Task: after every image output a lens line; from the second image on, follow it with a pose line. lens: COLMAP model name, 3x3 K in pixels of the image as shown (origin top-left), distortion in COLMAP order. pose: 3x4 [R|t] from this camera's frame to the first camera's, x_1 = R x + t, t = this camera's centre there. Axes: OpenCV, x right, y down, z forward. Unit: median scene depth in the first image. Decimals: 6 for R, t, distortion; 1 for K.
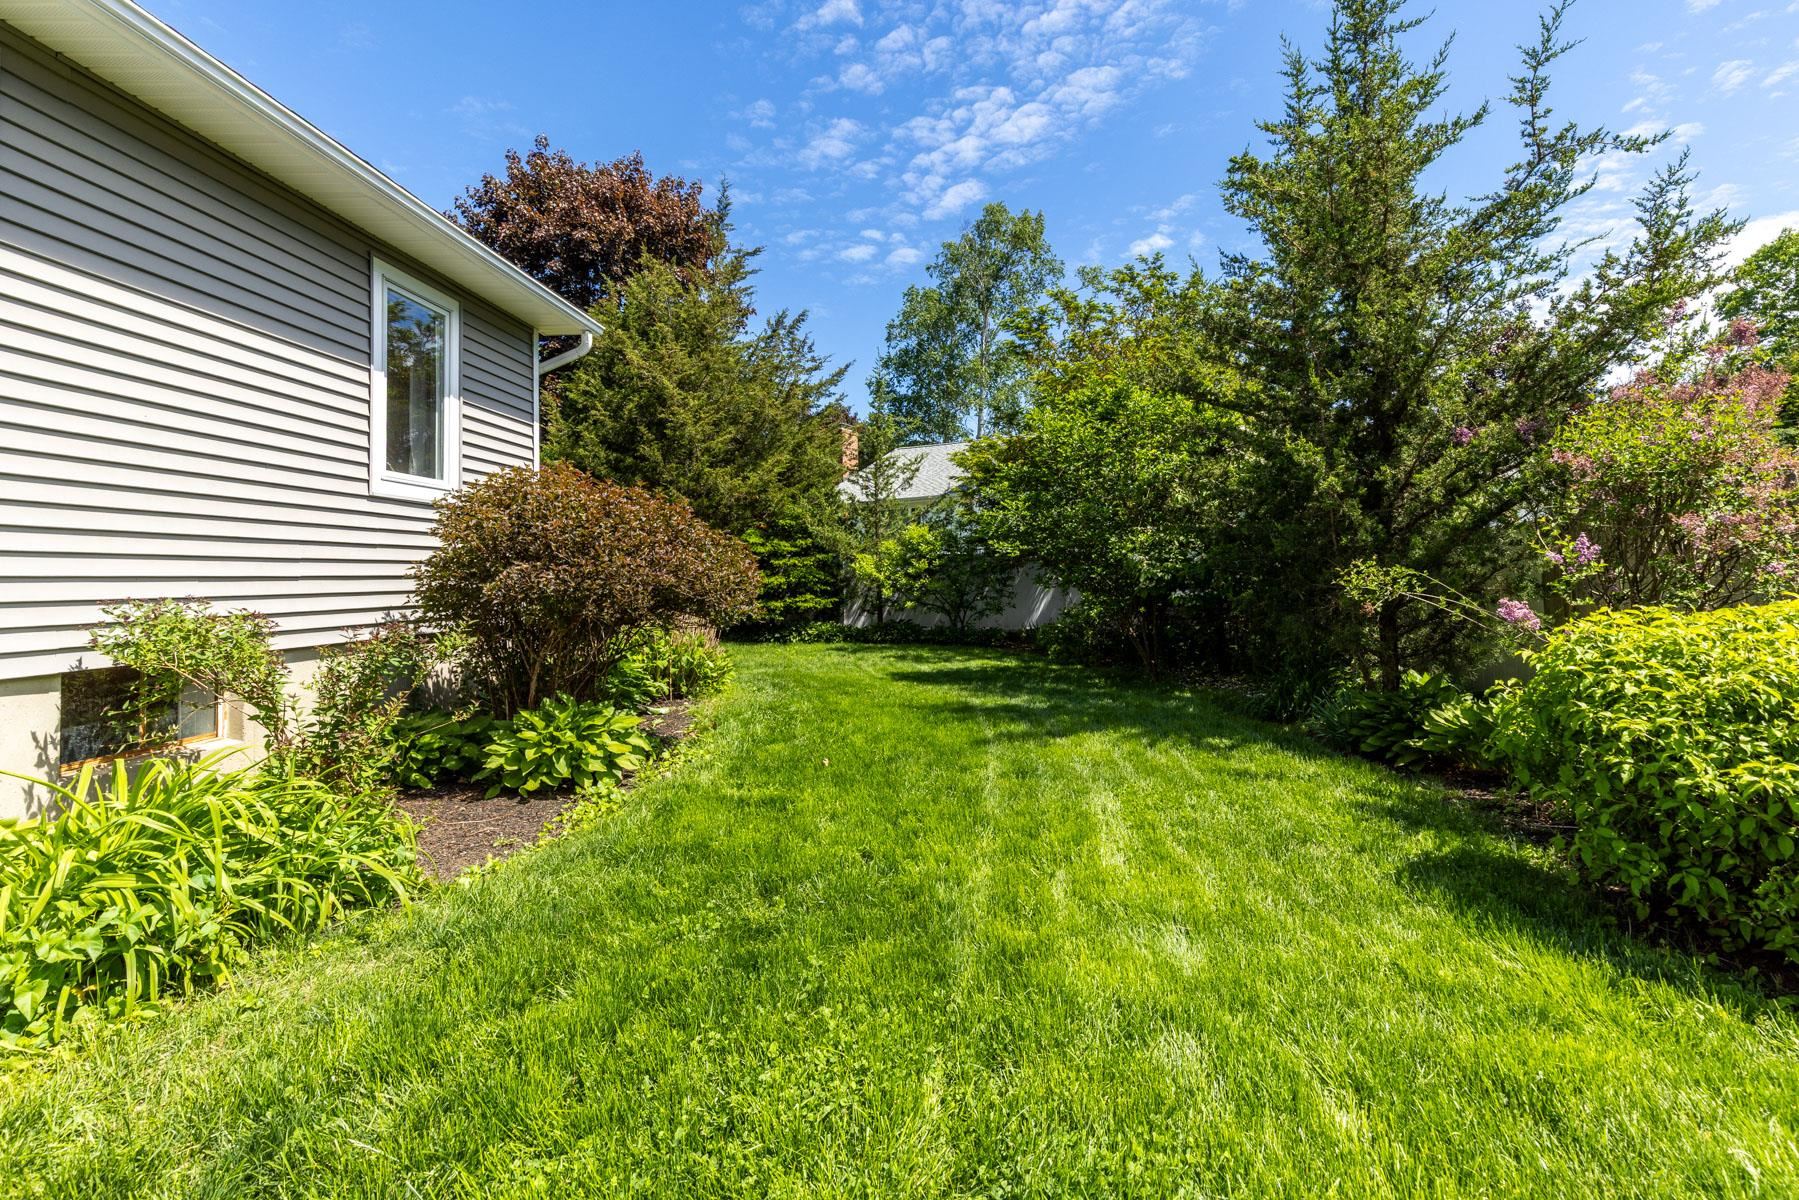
lens RADIAL K [[832.1, 0, 903.1], [0, 832.1, 555.4], [0, 0, 1]] dist [-0.000712, 0.000025]
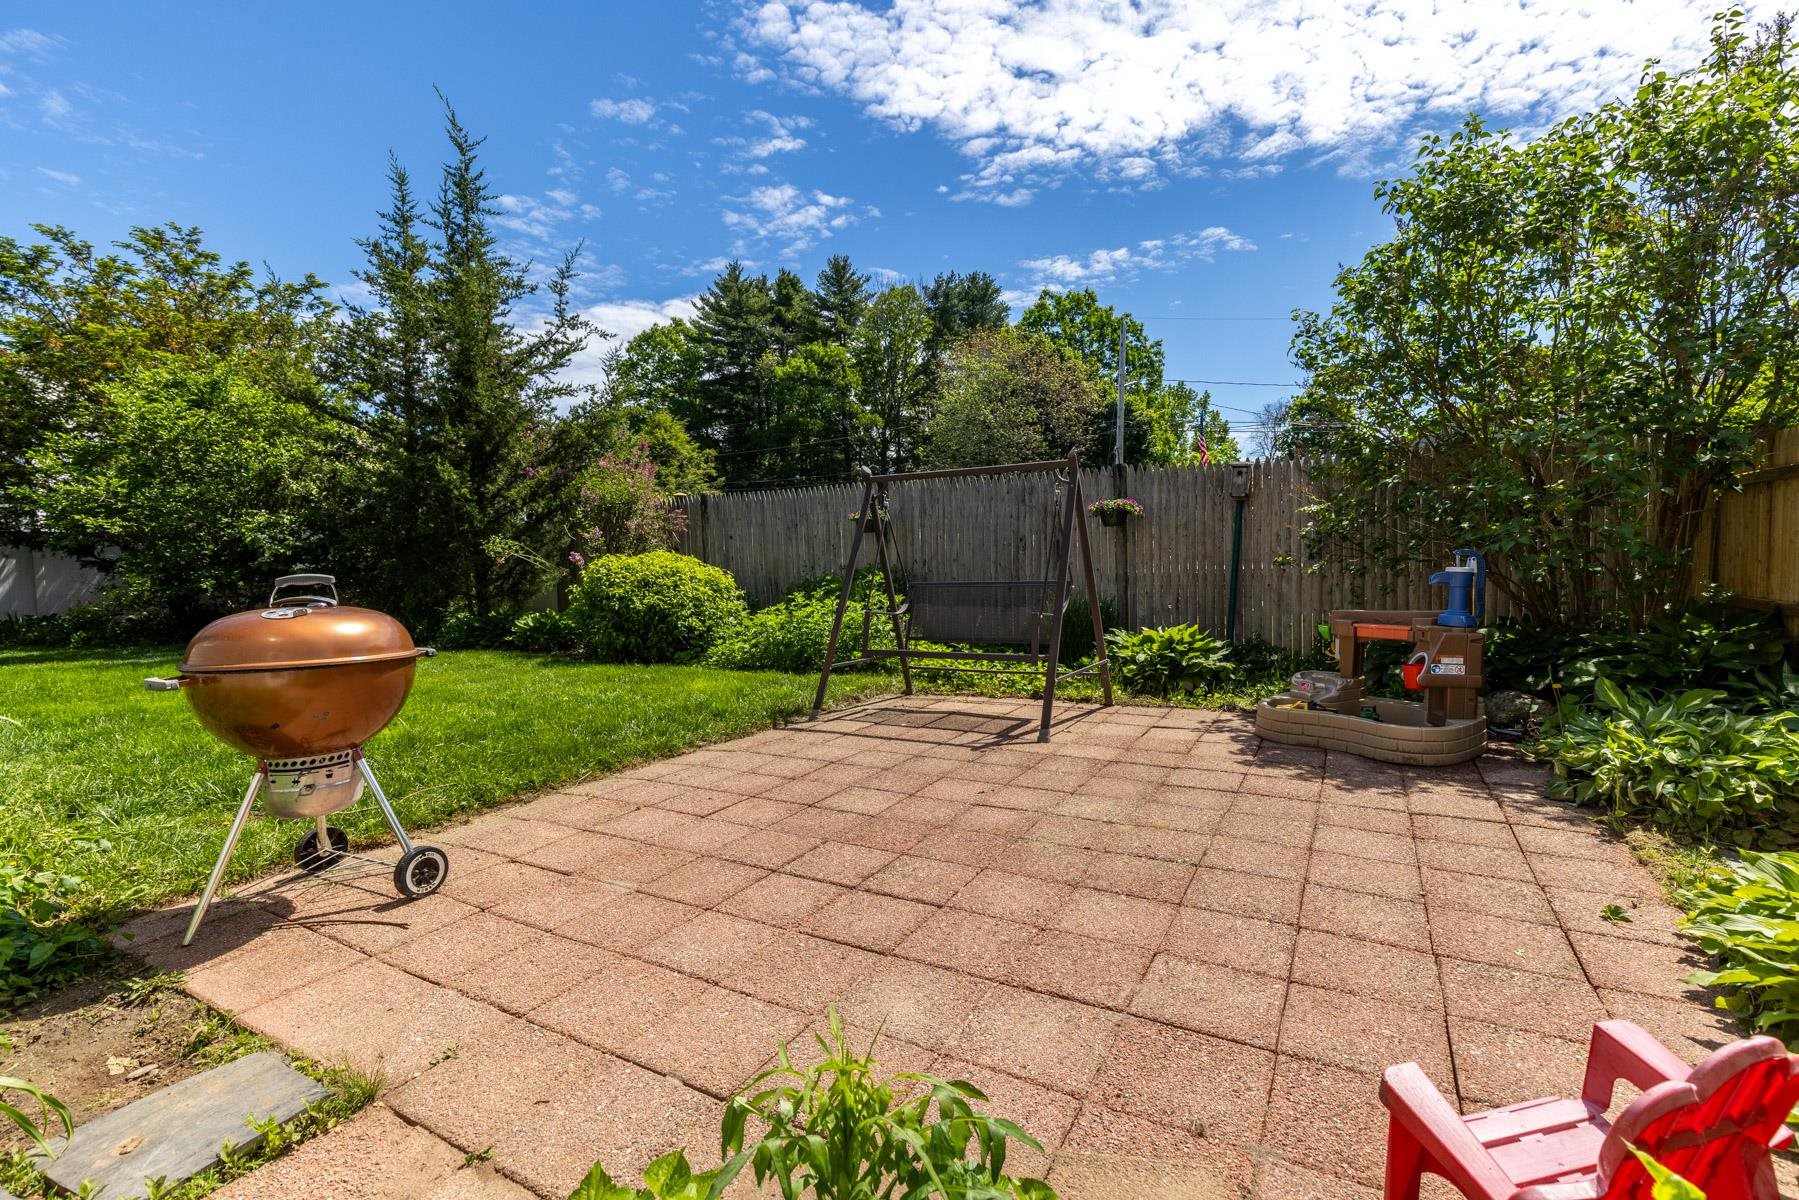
lens RADIAL K [[832.1, 0, 903.1], [0, 832.1, 555.4], [0, 0, 1]] dist [-0.000712, 0.000025]
pose [[0.444456, 0.005849, 0.895781, -0.568113], [-0.013521, 0.999909, 0.000179, 0.027260], [-0.895698, -0.012192, 0.444495, -0.523370]]
